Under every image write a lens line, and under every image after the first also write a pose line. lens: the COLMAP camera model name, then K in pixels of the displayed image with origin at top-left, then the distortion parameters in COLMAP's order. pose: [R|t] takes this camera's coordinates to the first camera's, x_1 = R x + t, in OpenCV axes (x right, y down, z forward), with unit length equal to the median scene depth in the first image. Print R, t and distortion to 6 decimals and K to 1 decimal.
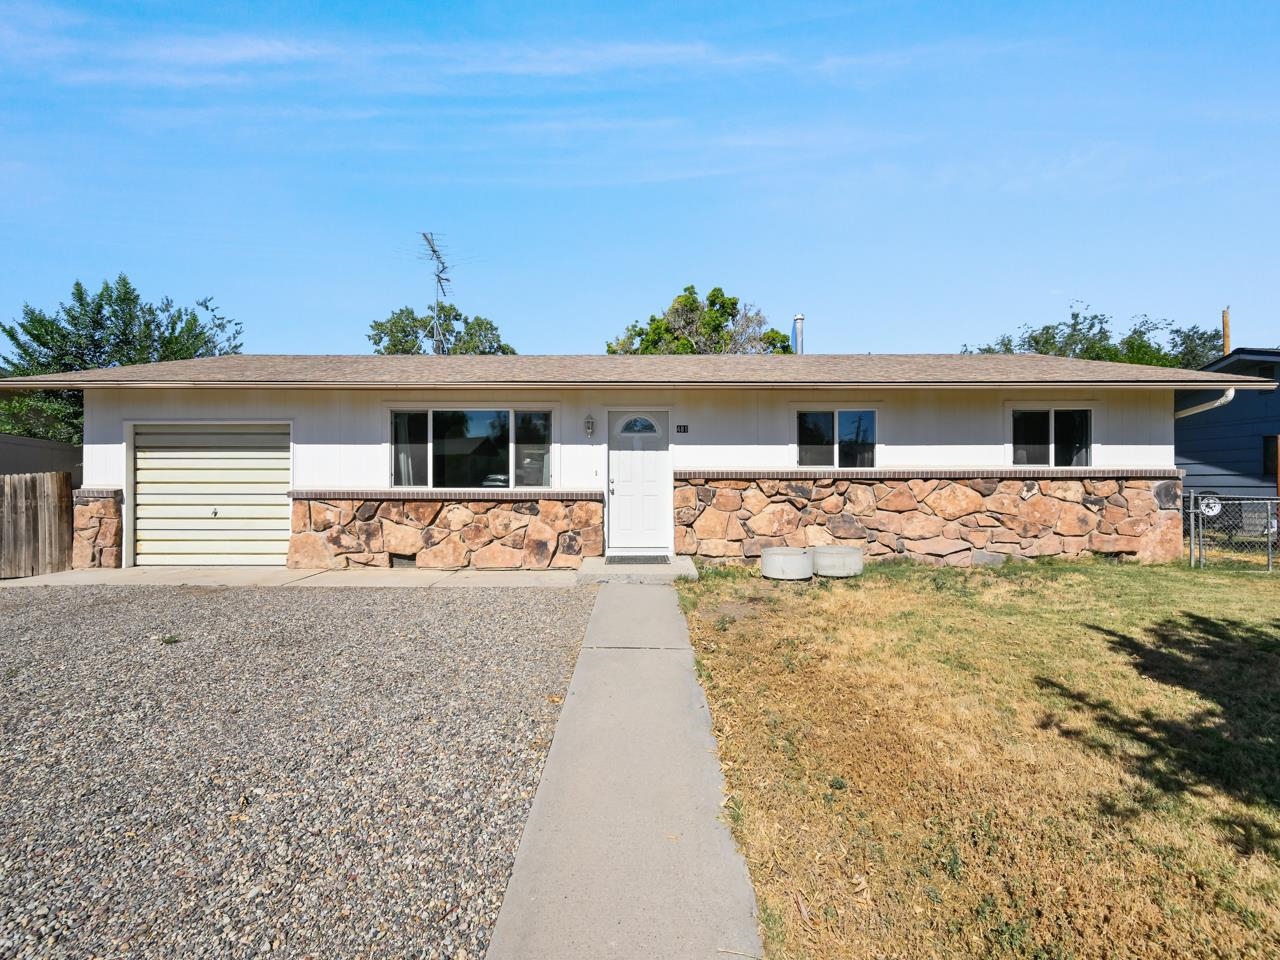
lens RADIAL K [[569.2, 0, 641.5], [0, 569.2, 484.4], [0, 0, 1]] dist [-0.000559, -0.000360]
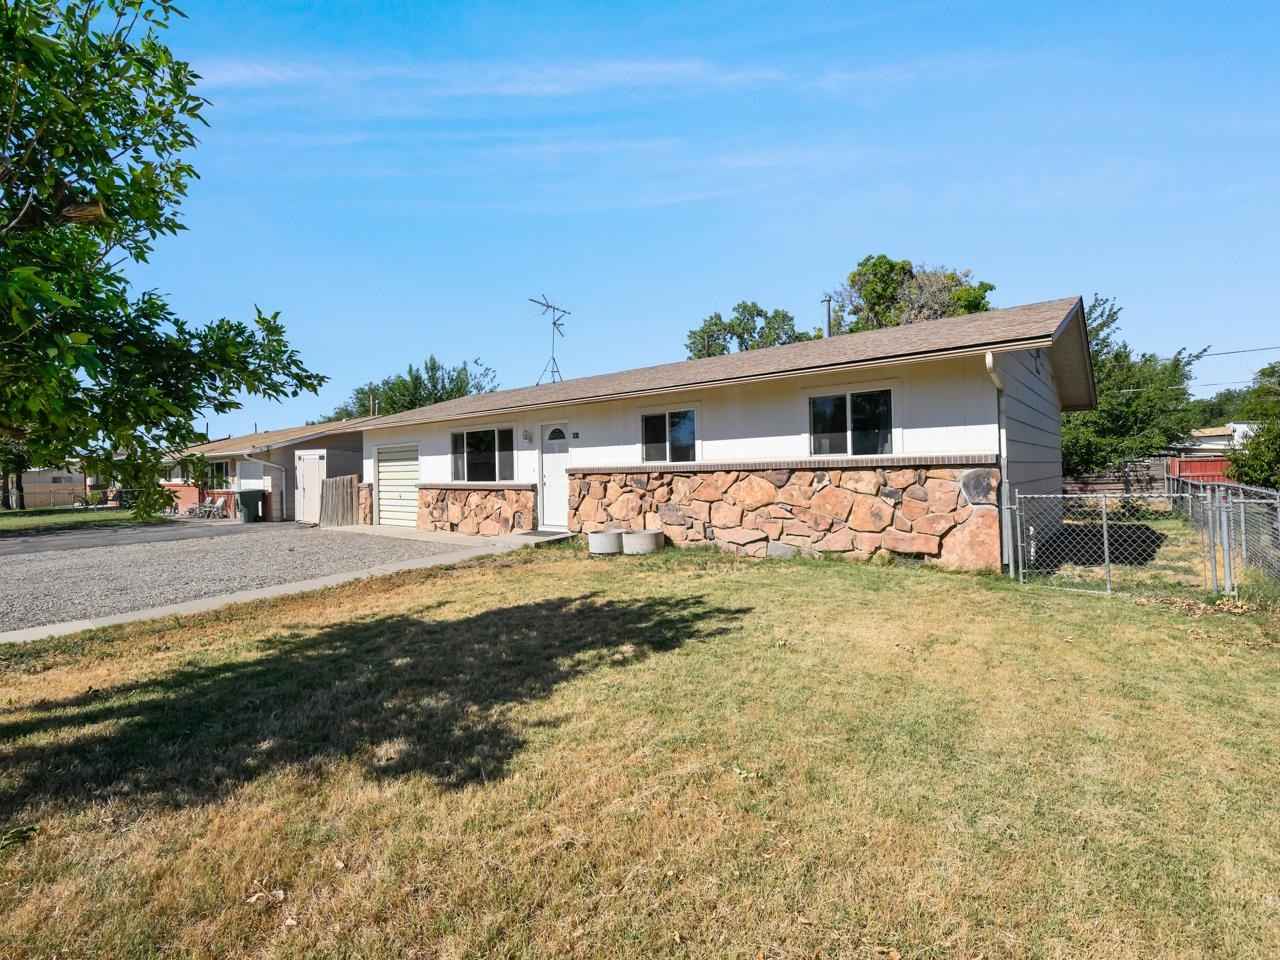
lens RADIAL K [[611.6, 0, 651.9], [0, 611.6, 471.9], [0, 0, 1]] dist [0.005517, 0.000107]
pose [[0.770441, -0.014637, -0.637344, 1.100108], [0.015050, 0.999875, -0.004770, -0.004801], [0.637334, -0.005917, 0.770565, 0.034966]]
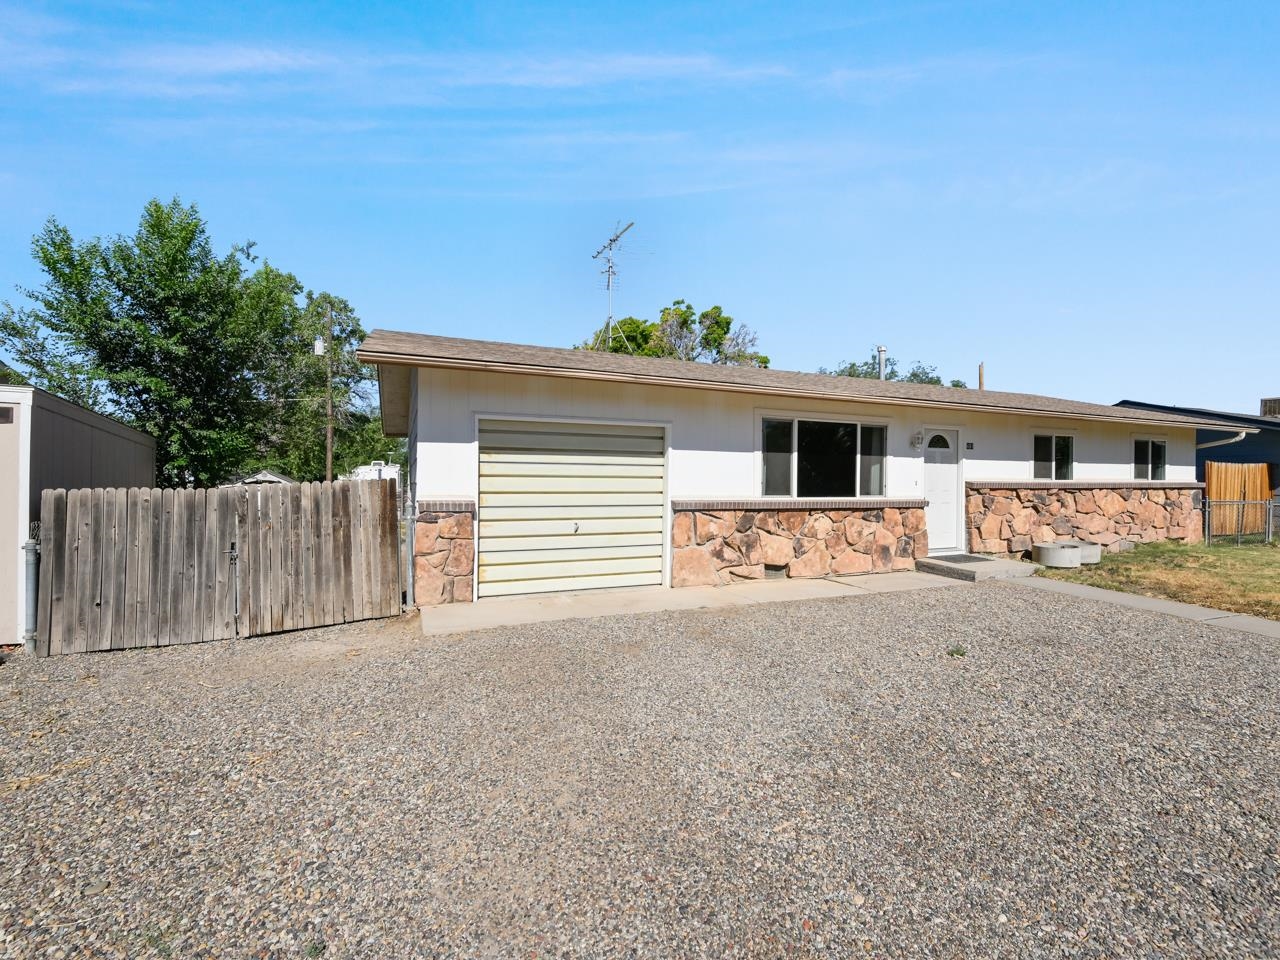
lens RADIAL K [[569.2, 0, 624.4], [0, 569.2, 485.6], [0, 0, 1]] dist [-0.000559, -0.000360]
pose [[0.920273, 0.002553, 0.391269, -1.049586], [-0.000993, 0.999991, -0.004191, -0.010137], [-0.391276, 0.003468, 0.920267, 0.199352]]
